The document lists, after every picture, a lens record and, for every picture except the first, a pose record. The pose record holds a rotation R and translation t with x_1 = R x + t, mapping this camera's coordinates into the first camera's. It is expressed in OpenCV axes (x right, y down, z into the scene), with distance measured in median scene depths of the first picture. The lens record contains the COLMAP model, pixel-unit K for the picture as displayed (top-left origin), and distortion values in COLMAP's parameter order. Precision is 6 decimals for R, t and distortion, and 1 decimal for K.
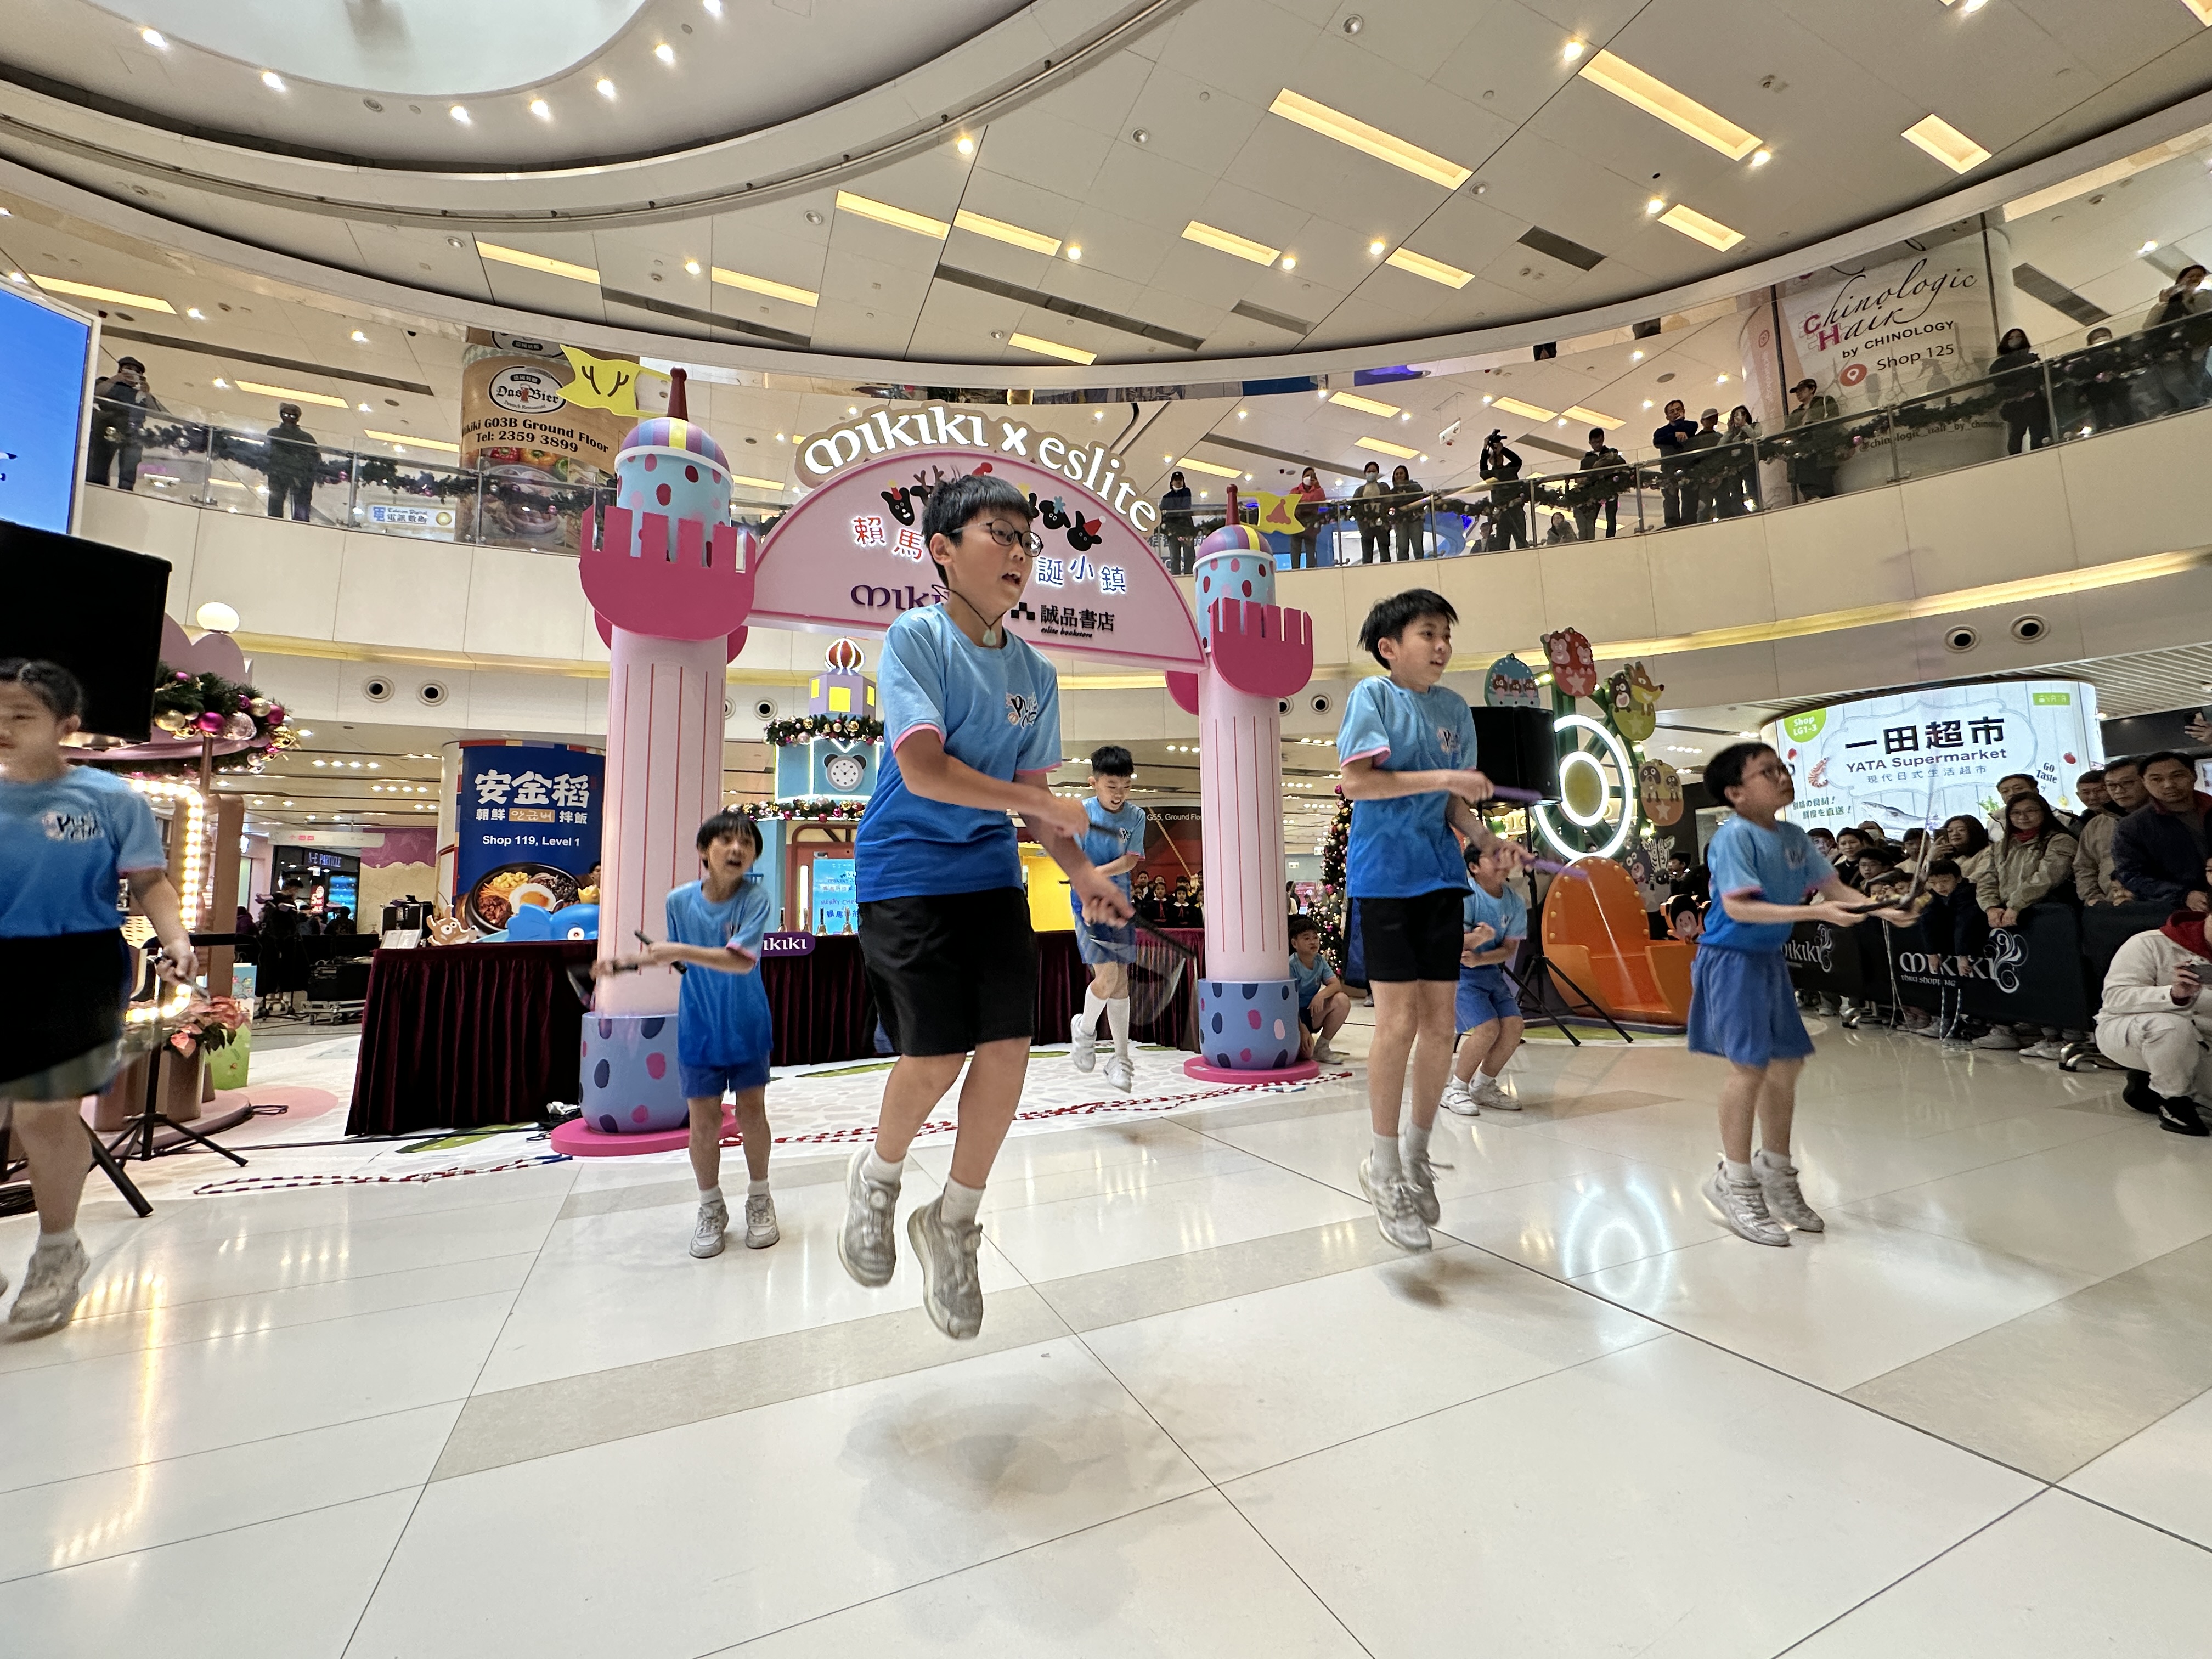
lens RADIAL K [[884.6, 0, 1102.7], [0, 884.6, 818.9], [0, 0, 1]] dist [-0.001672, -0.000008]
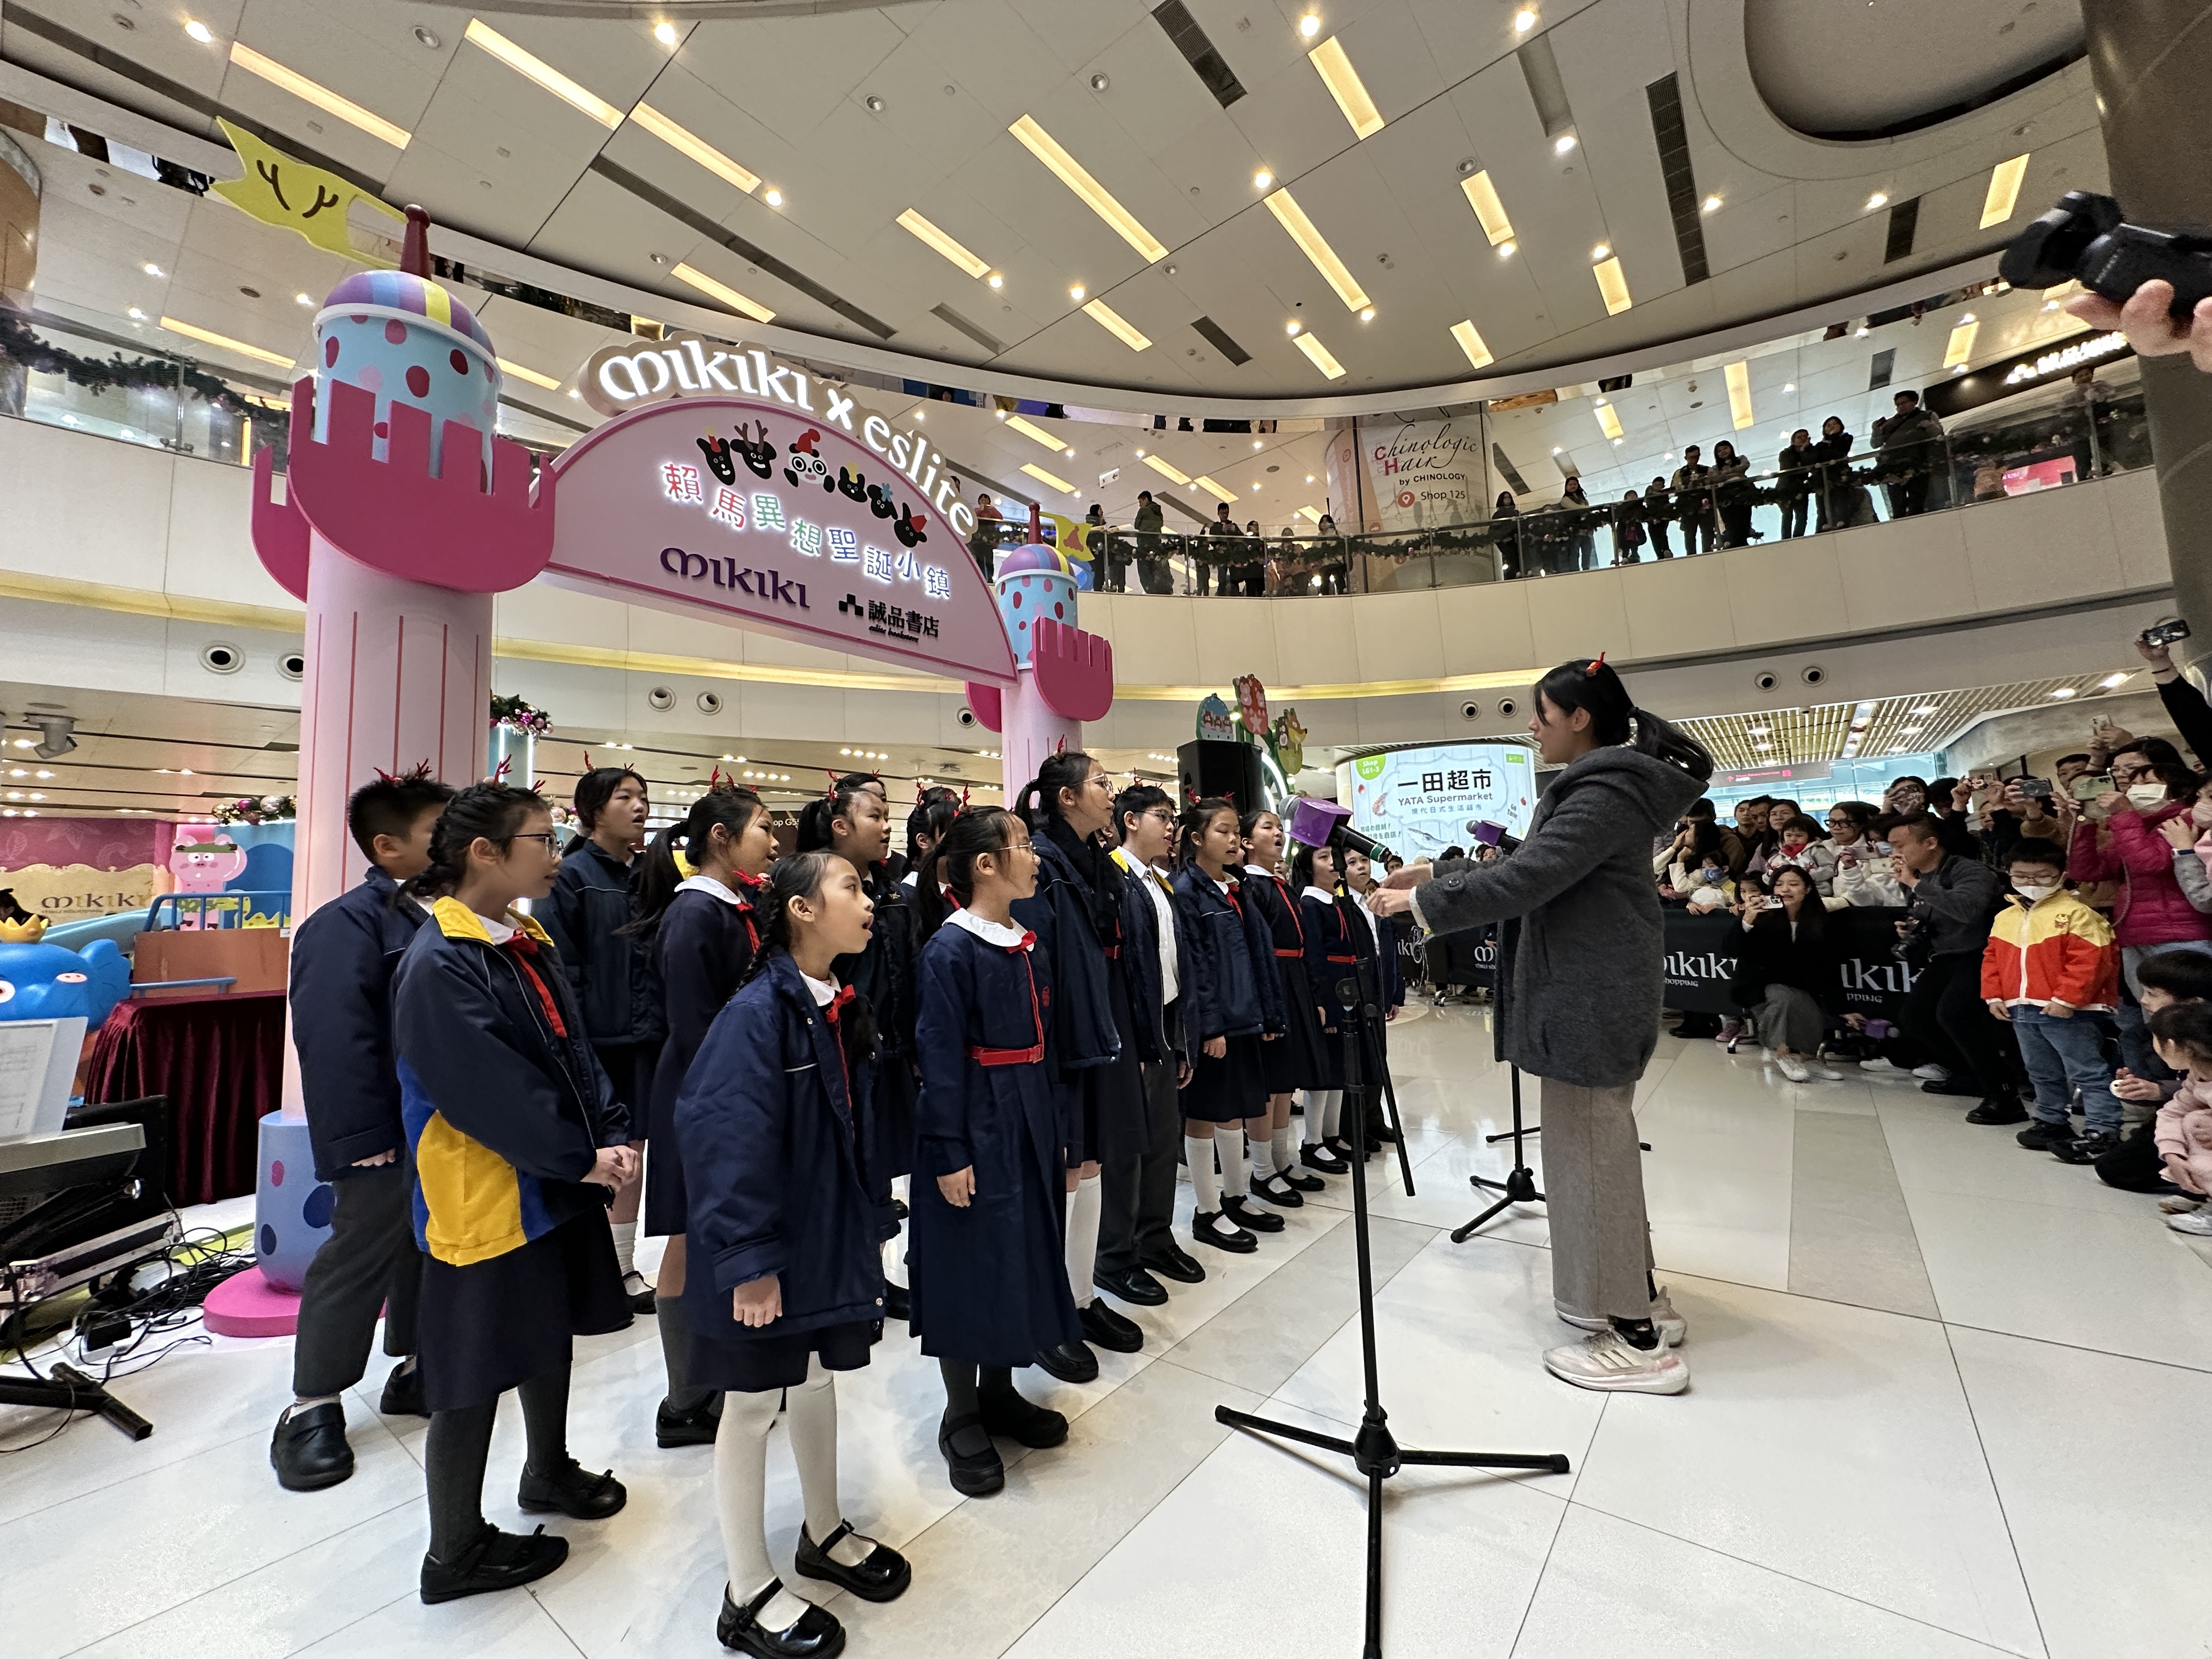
lens RADIAL K [[884.6, 0, 1104.6], [0, 884.6, 819.7], [0, 0, 1]] dist [-0.001672, -0.000008]
pose [[0.889624, 0.027855, 0.455844, -0.166448], [-0.026826, 0.999602, -0.008727, -0.010440], [-0.455906, -0.004465, 0.890017, 0.055164]]
